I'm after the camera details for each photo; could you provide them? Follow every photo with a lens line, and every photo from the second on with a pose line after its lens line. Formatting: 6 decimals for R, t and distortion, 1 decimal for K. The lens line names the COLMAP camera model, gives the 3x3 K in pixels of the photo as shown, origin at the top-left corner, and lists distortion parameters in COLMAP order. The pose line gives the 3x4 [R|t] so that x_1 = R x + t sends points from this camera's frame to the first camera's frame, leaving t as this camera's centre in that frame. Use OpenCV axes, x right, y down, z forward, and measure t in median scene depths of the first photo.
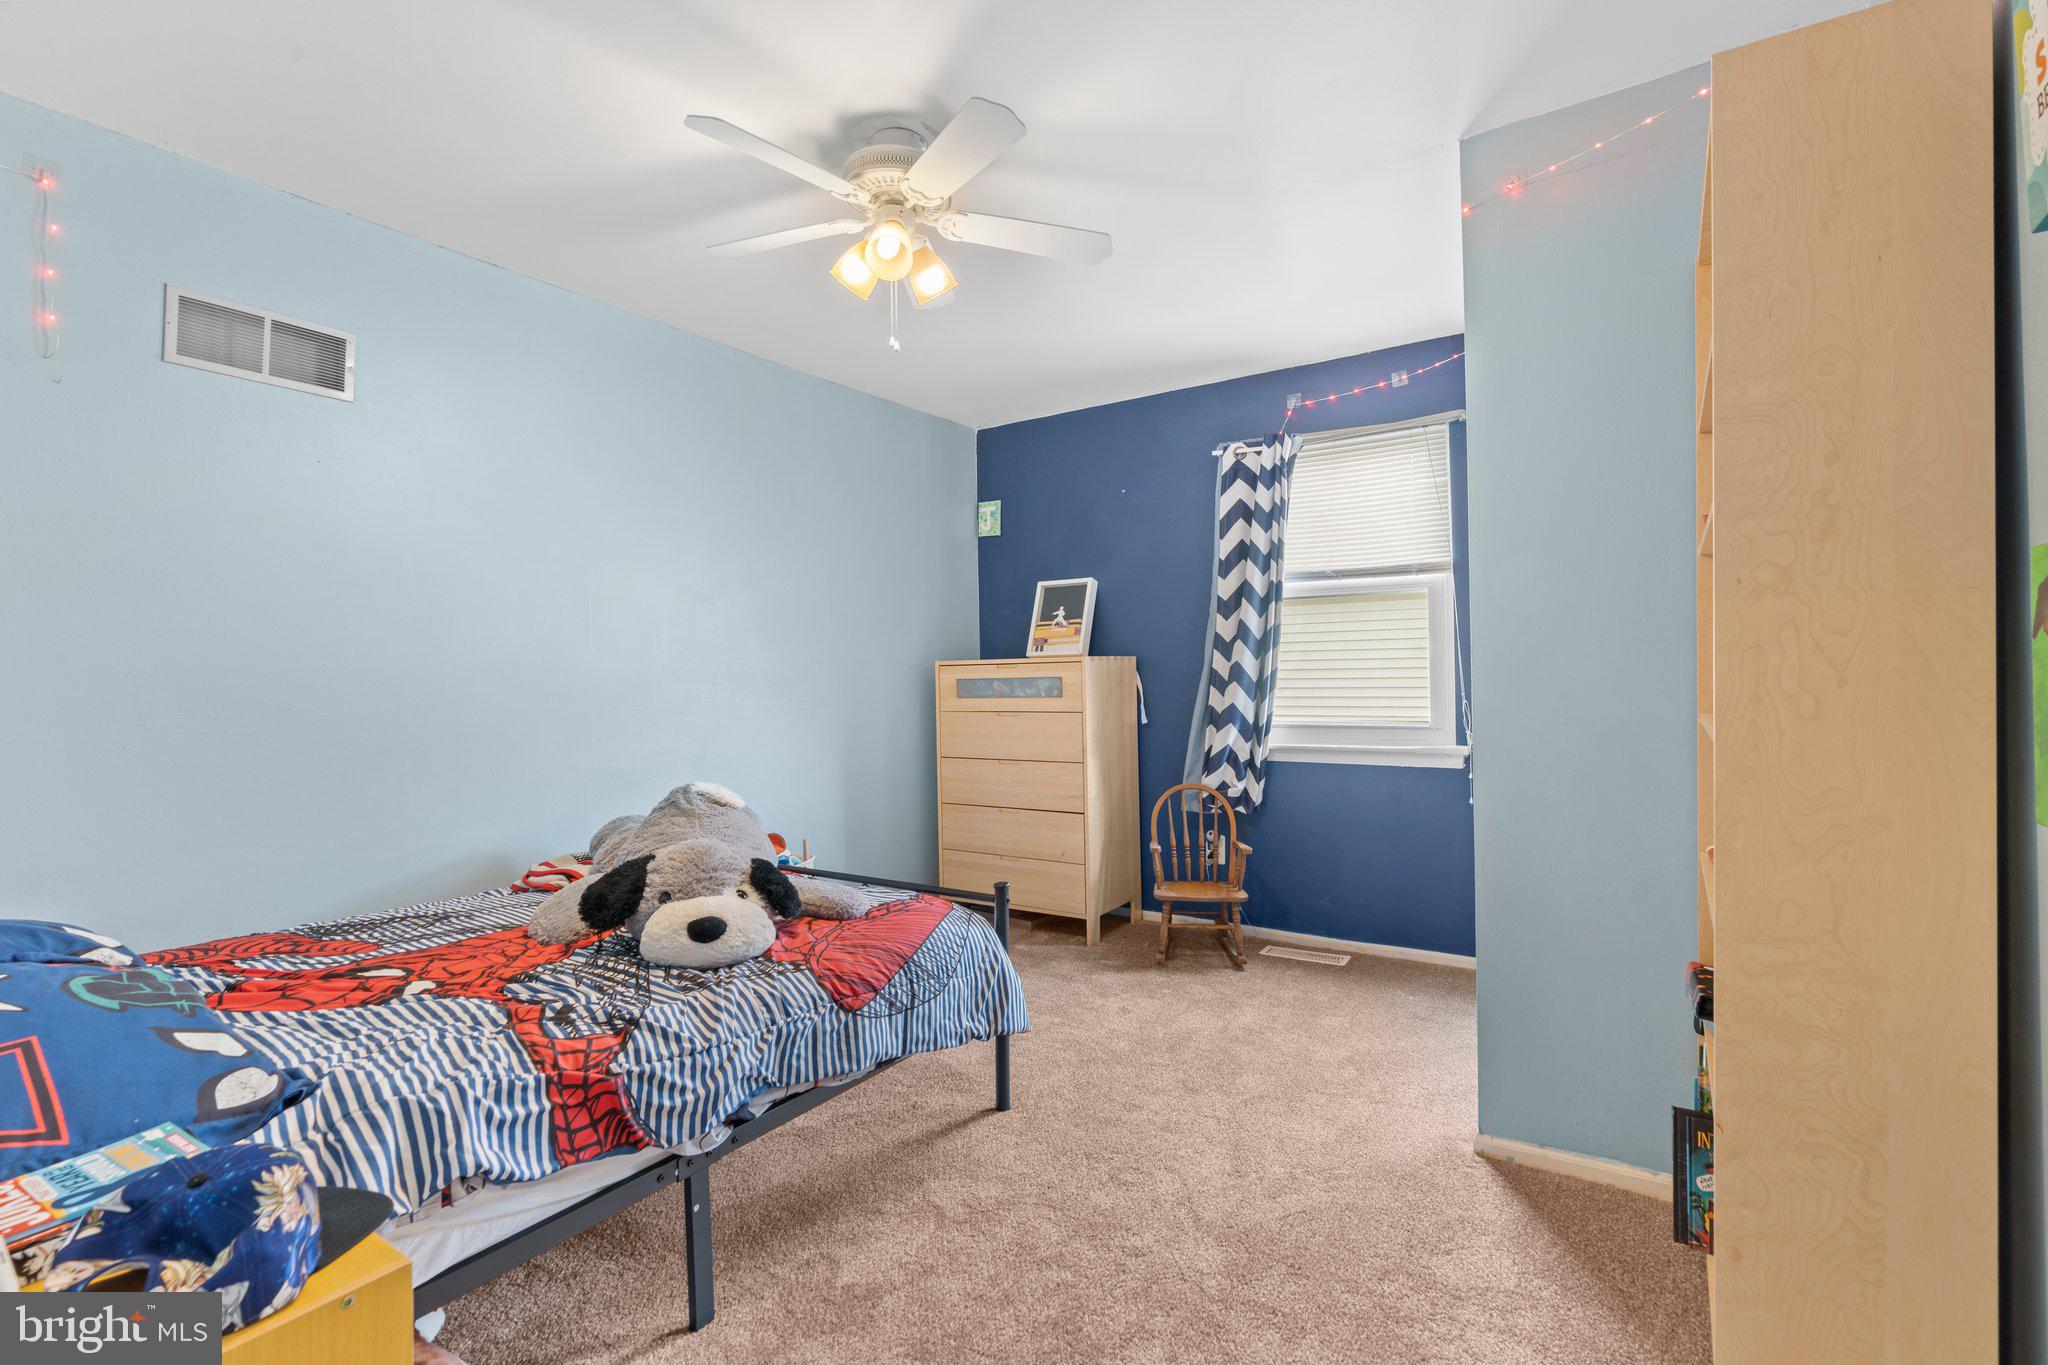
lens RADIAL K [[932.0, 0, 1021.8], [0, 932.0, 678.2], [0, 0, 1]] dist [-0.010709, 0.003809]
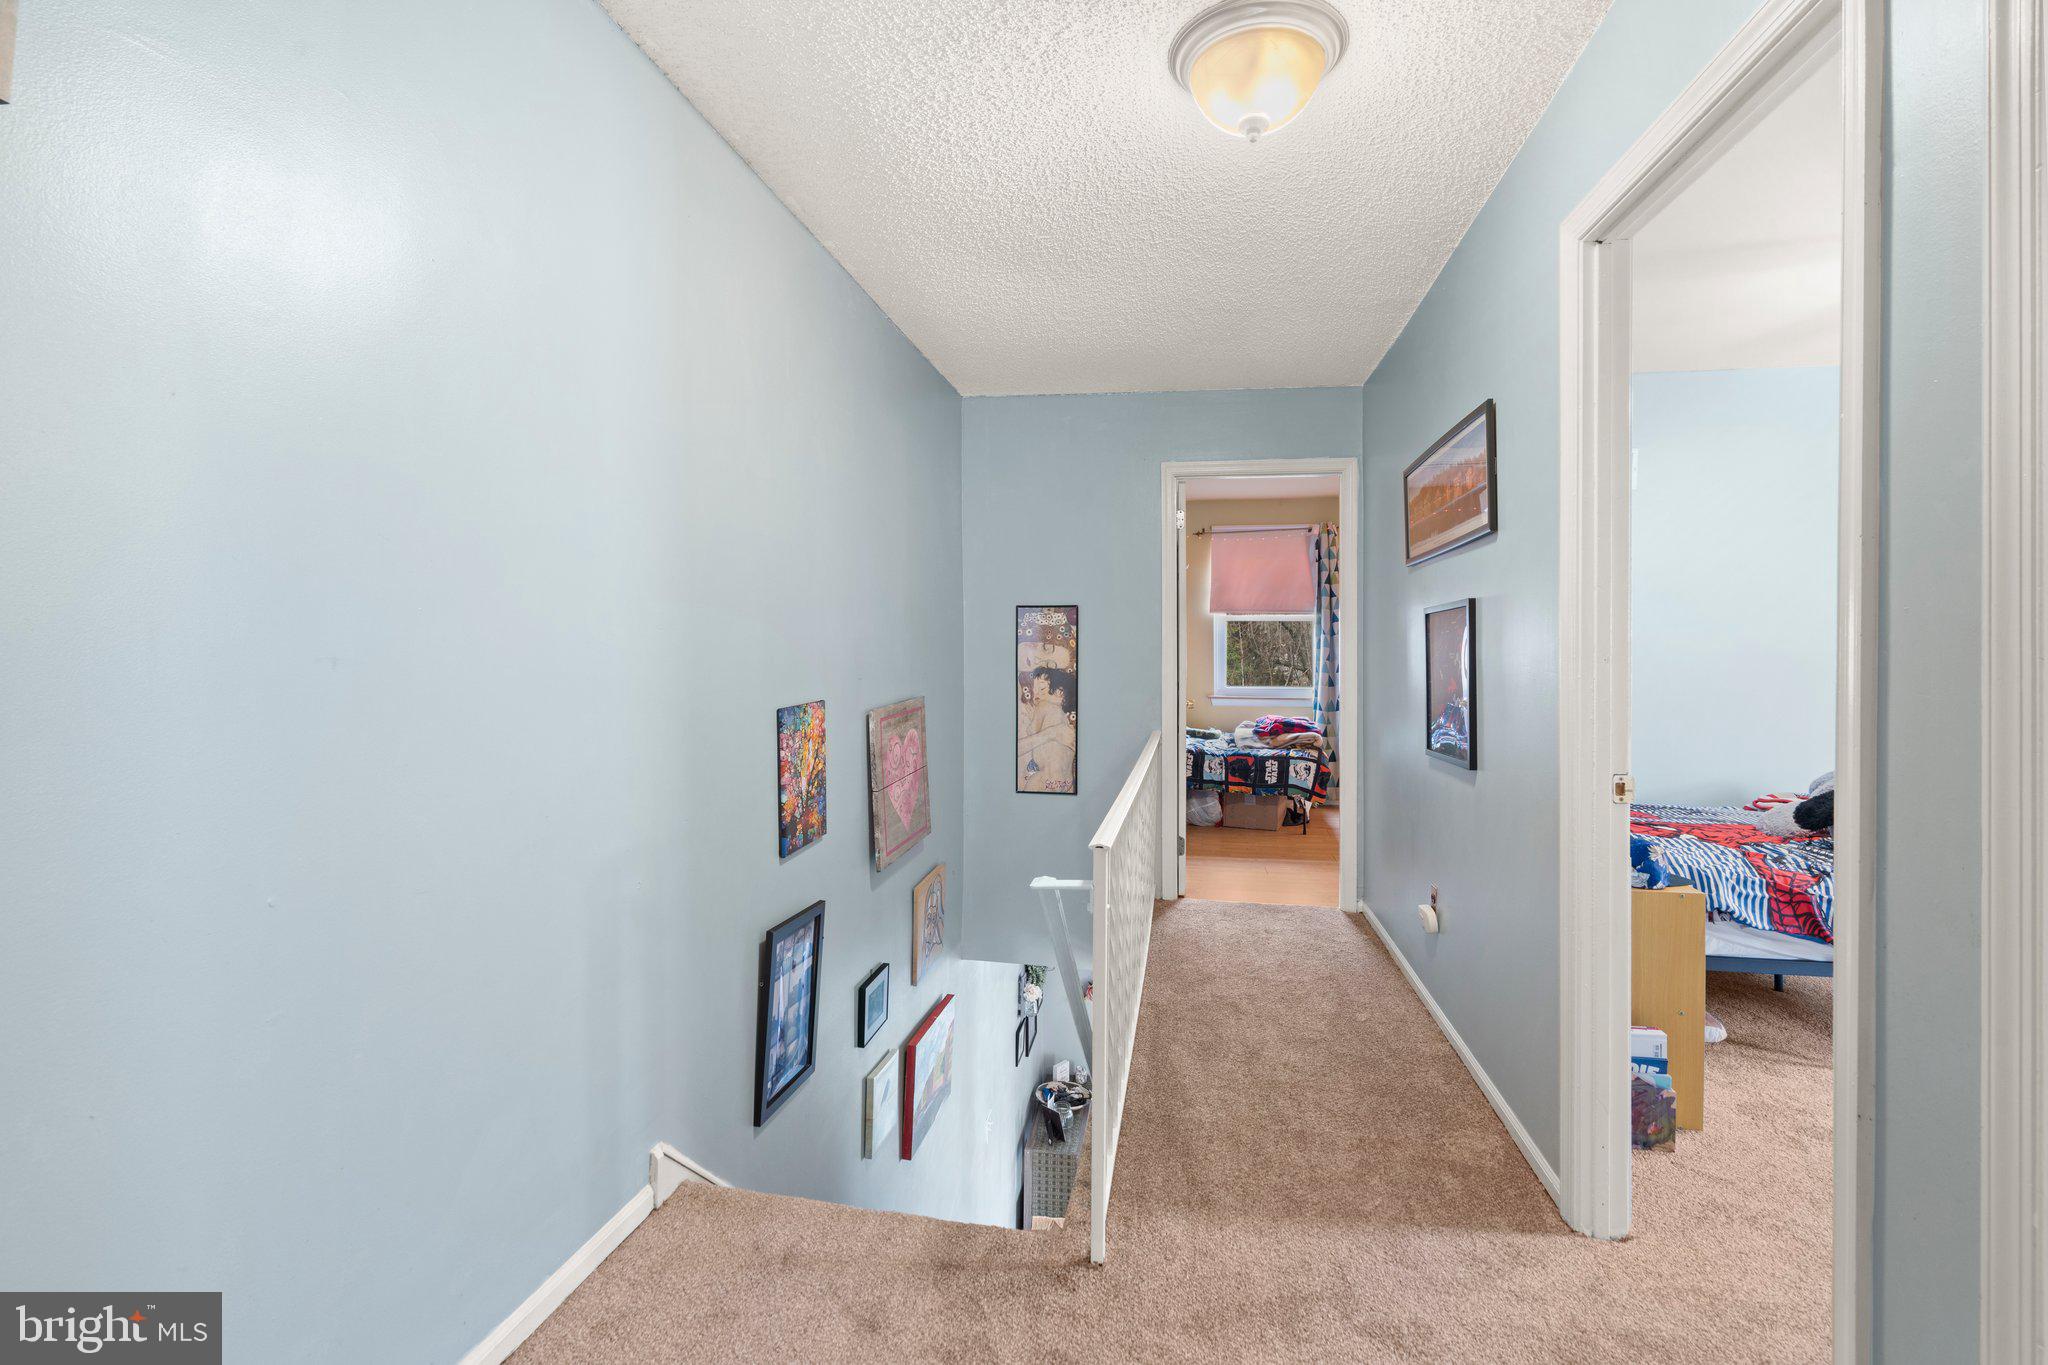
lens RADIAL K [[932.0, 0, 1018.4], [0, 932.0, 661.9], [0, 0, 1]] dist [-0.010709, 0.003809]
pose [[0.397574, 0.009361, -0.917522, 0.588419], [0.000253, 0.999947, 0.010311, -0.032996], [0.917570, -0.004331, 0.397550, -1.105910]]
